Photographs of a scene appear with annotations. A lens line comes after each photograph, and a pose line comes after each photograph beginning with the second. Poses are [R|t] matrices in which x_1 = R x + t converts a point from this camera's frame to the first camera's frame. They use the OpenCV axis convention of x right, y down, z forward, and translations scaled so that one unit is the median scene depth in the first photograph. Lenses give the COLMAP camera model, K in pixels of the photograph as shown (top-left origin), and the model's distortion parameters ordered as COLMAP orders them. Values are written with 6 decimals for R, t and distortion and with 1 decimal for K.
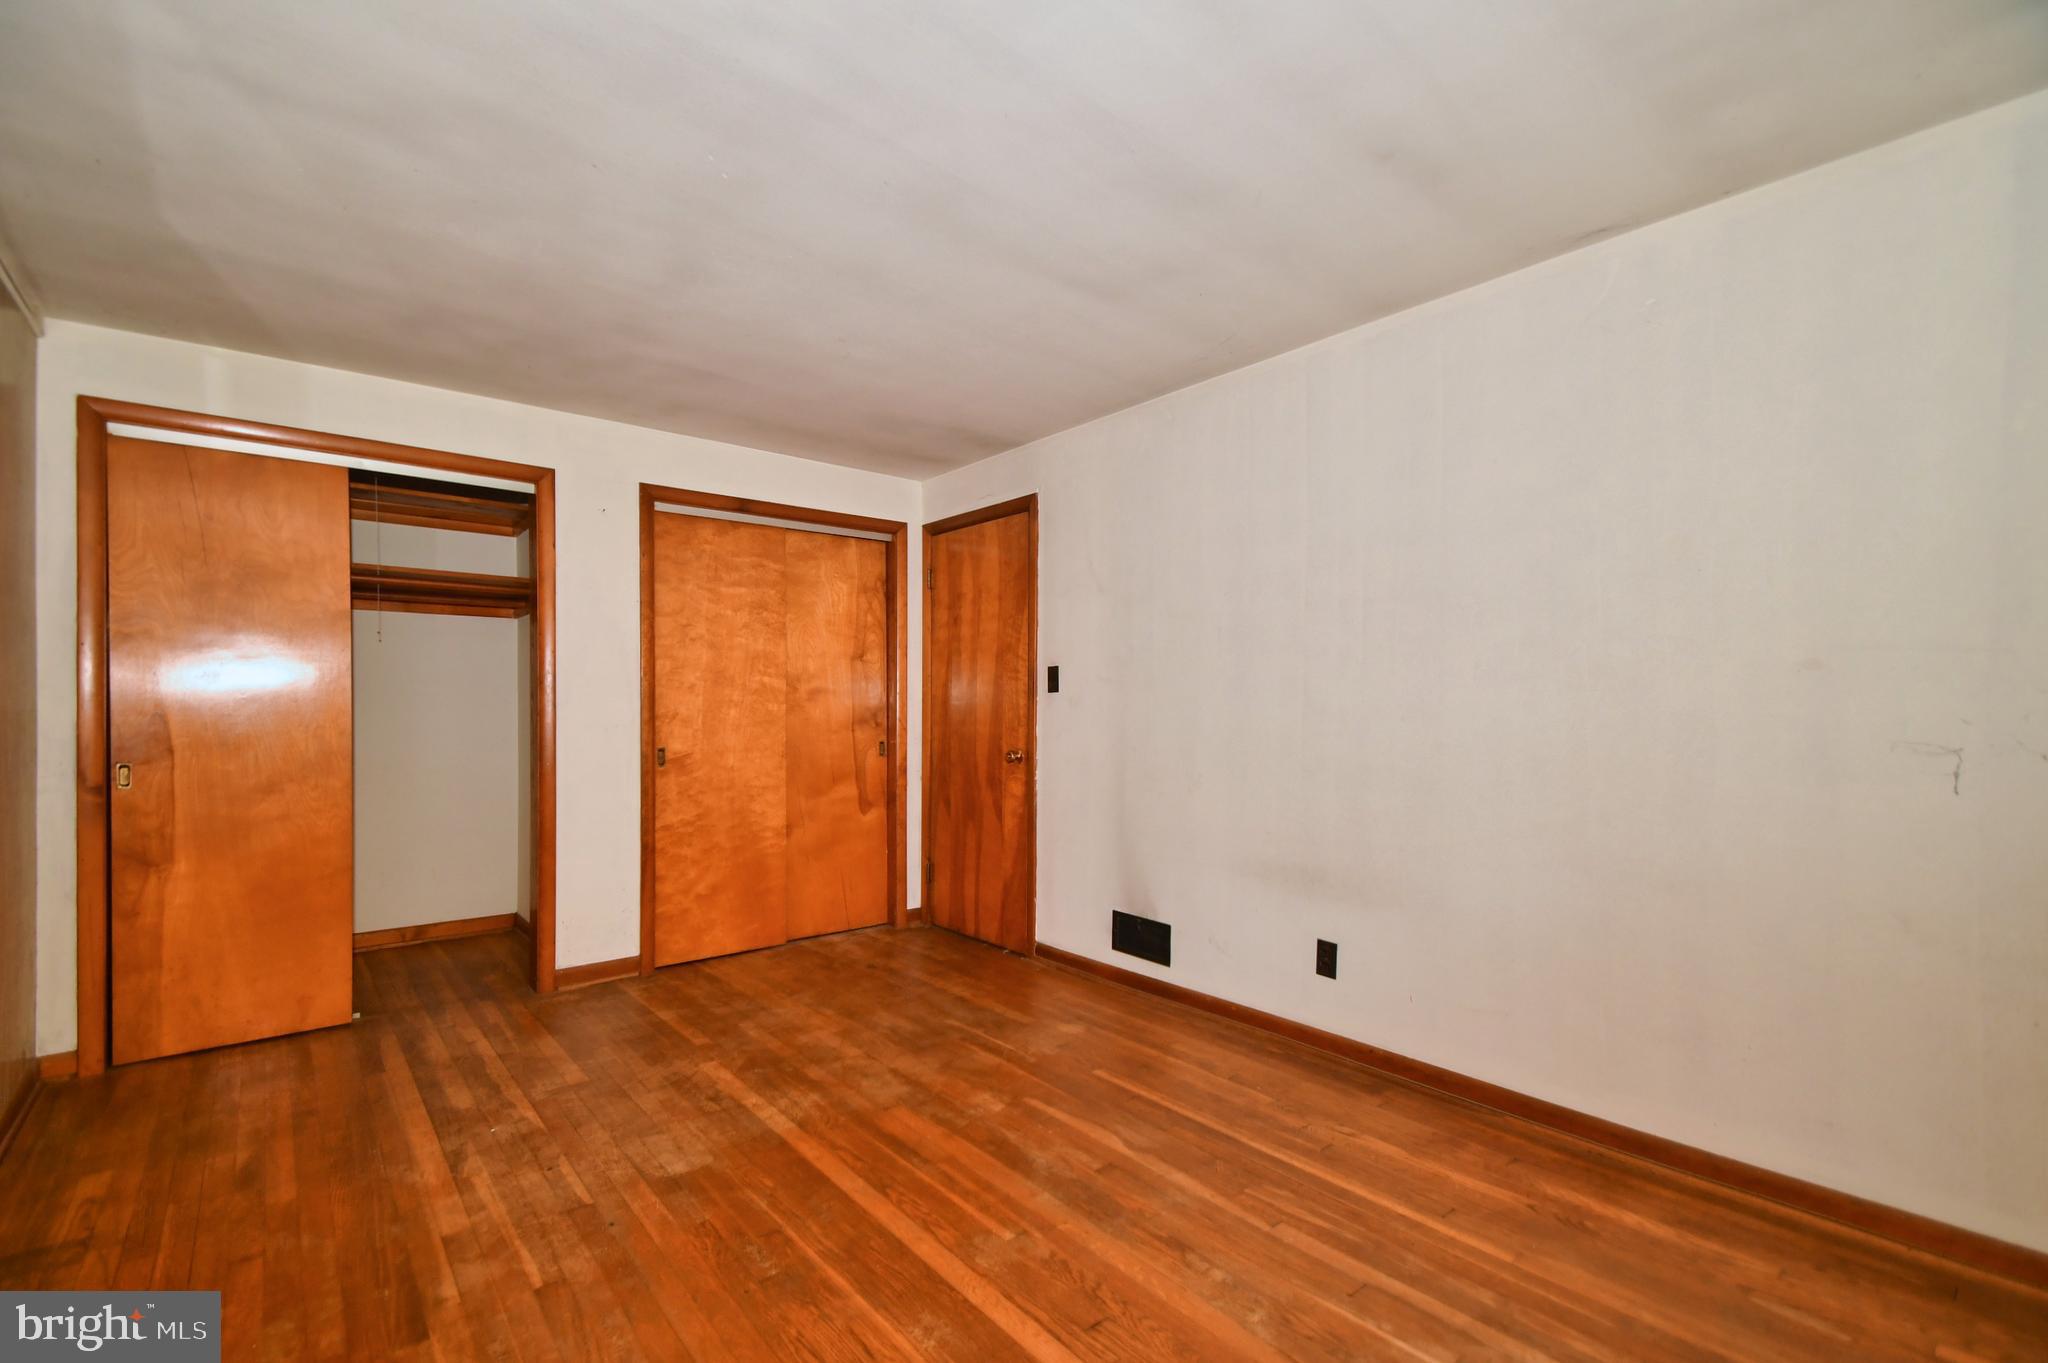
lens RADIAL K [[895.5, 0, 1002.0], [0, 895.5, 714.8], [0, 0, 1]] dist [0.026248, -0.018728]
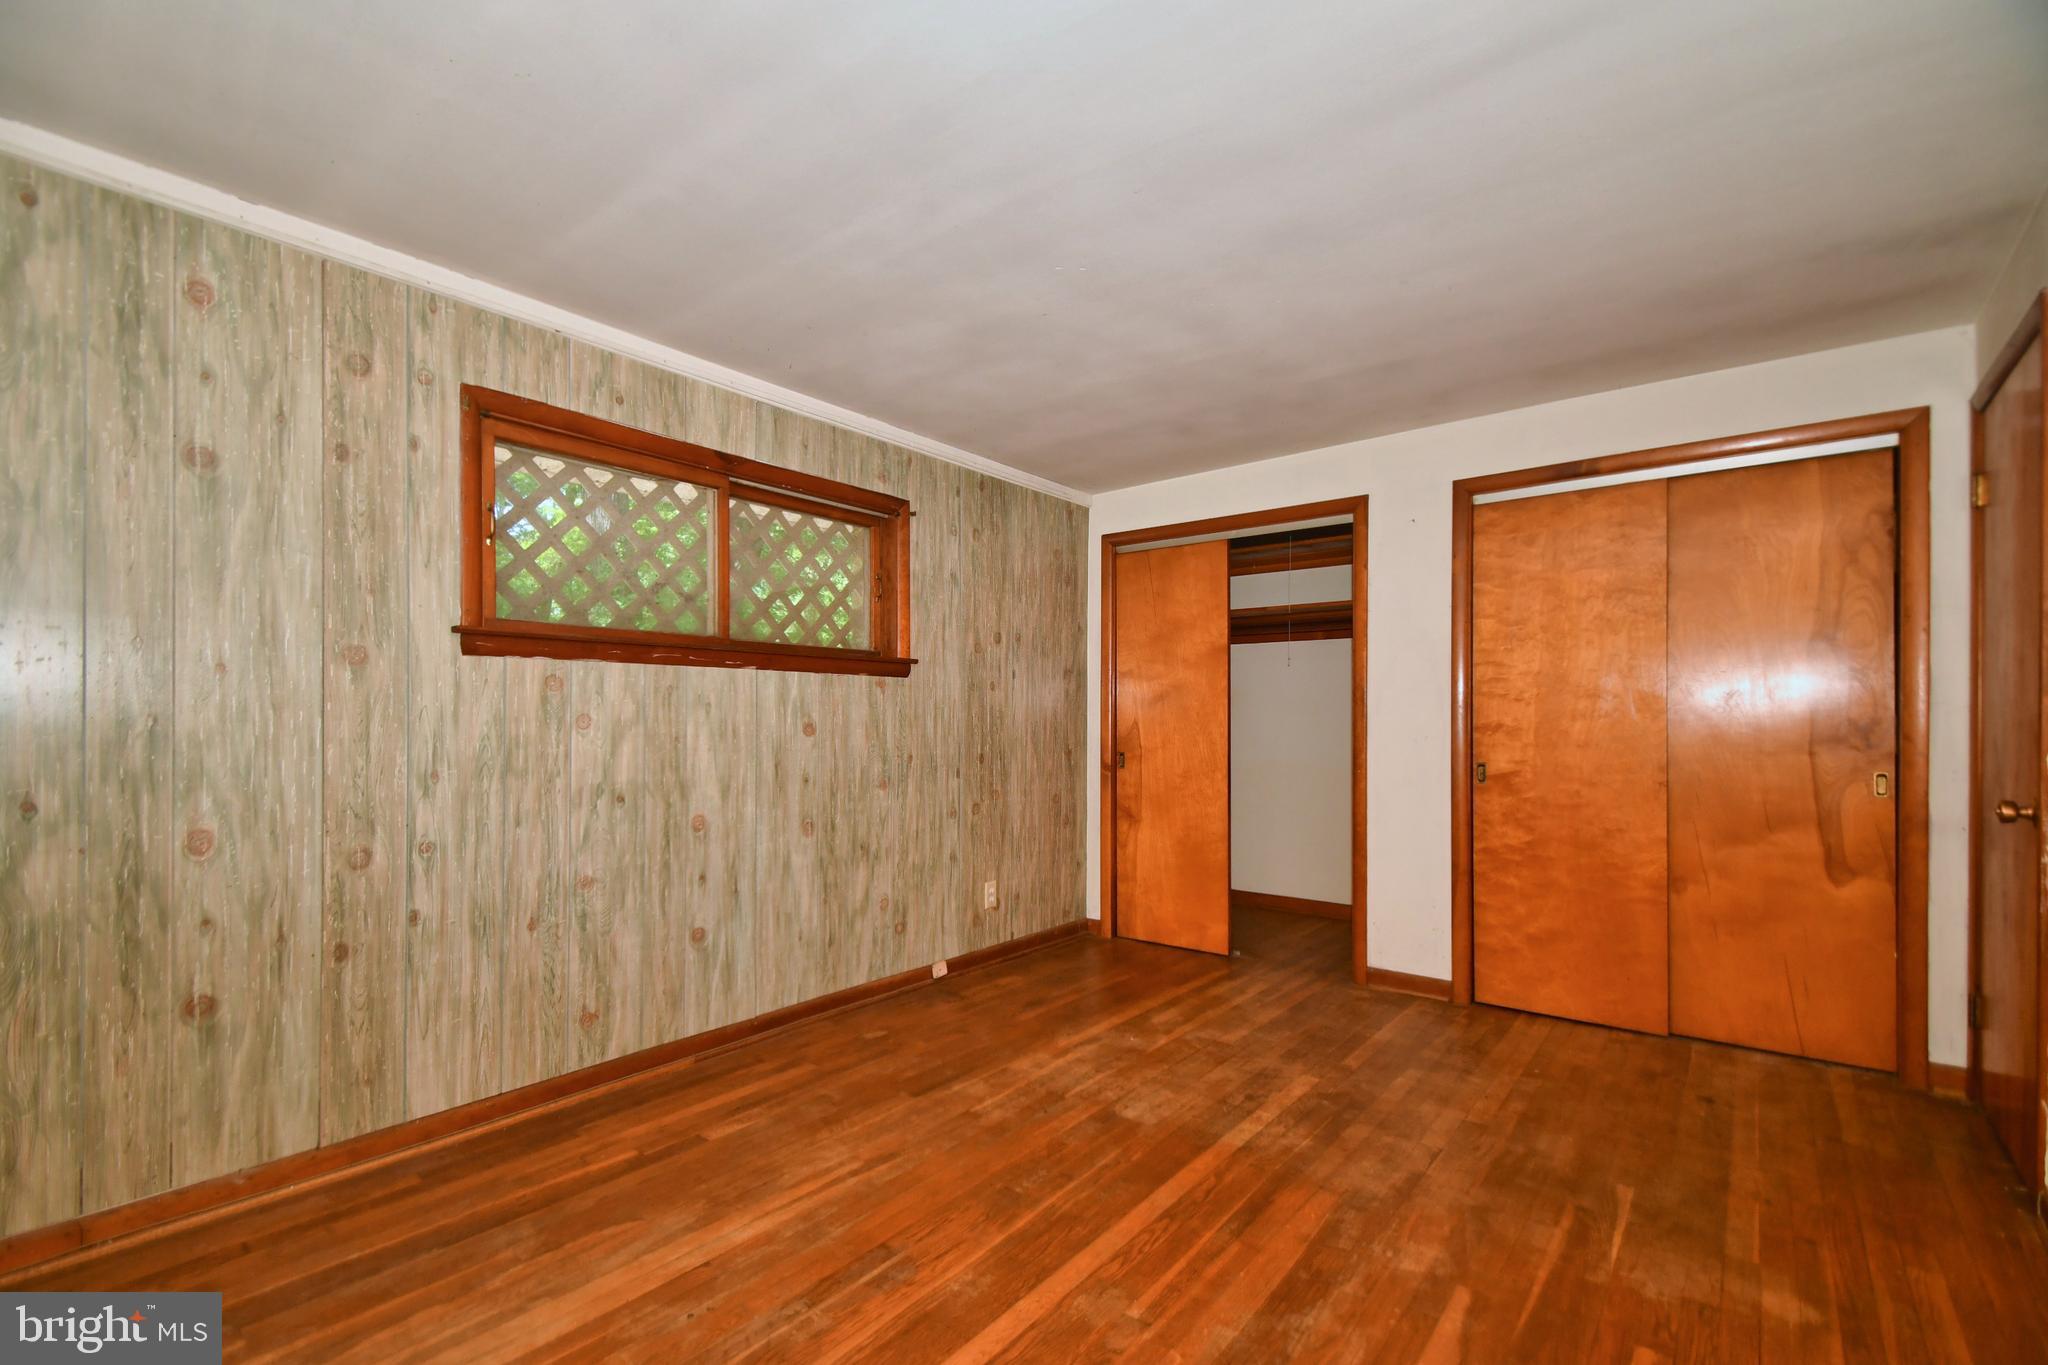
lens RADIAL K [[895.5, 0, 1002.0], [0, 895.5, 715.8], [0, 0, 1]] dist [0.026248, -0.018728]
pose [[0.184393, -0.004507, -0.982842, 0.582699], [-0.005773, 0.999967, -0.005669, -0.003461], [0.982836, 0.006720, 0.184361, 0.476746]]
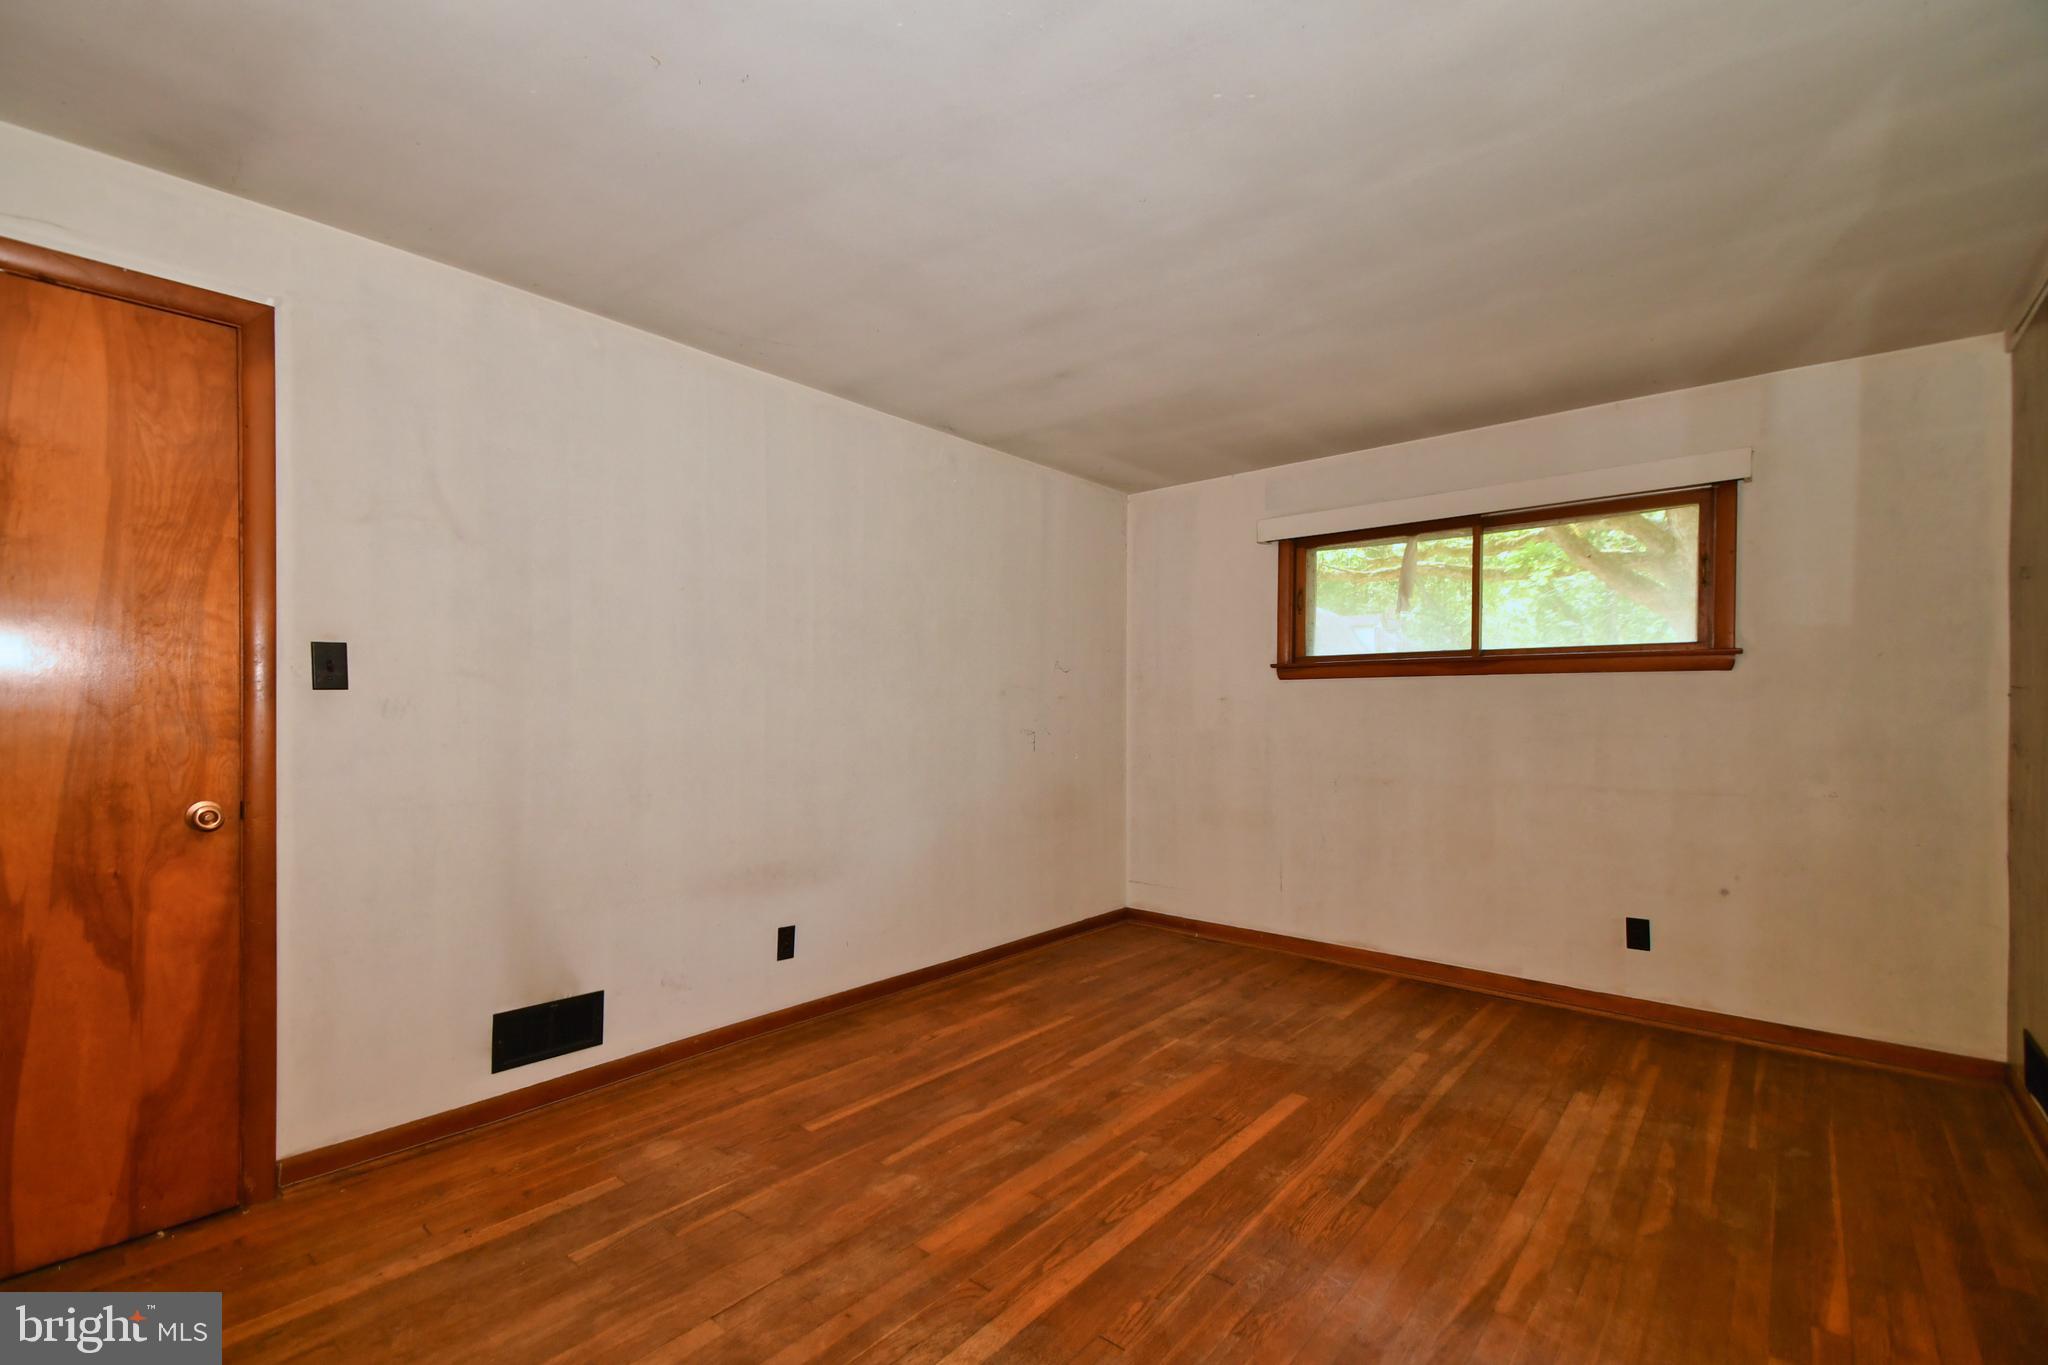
lens RADIAL K [[874.6, 0, 1014.3], [0, 874.6, 716.7], [0, 0, 1]] dist [0.020438, -0.017042]
pose [[-0.170760, -0.010697, 0.985255, -0.760727], [0.003586, 0.999928, 0.011478, -0.017510], [-0.985306, 0.005493, -0.170709, 0.927219]]
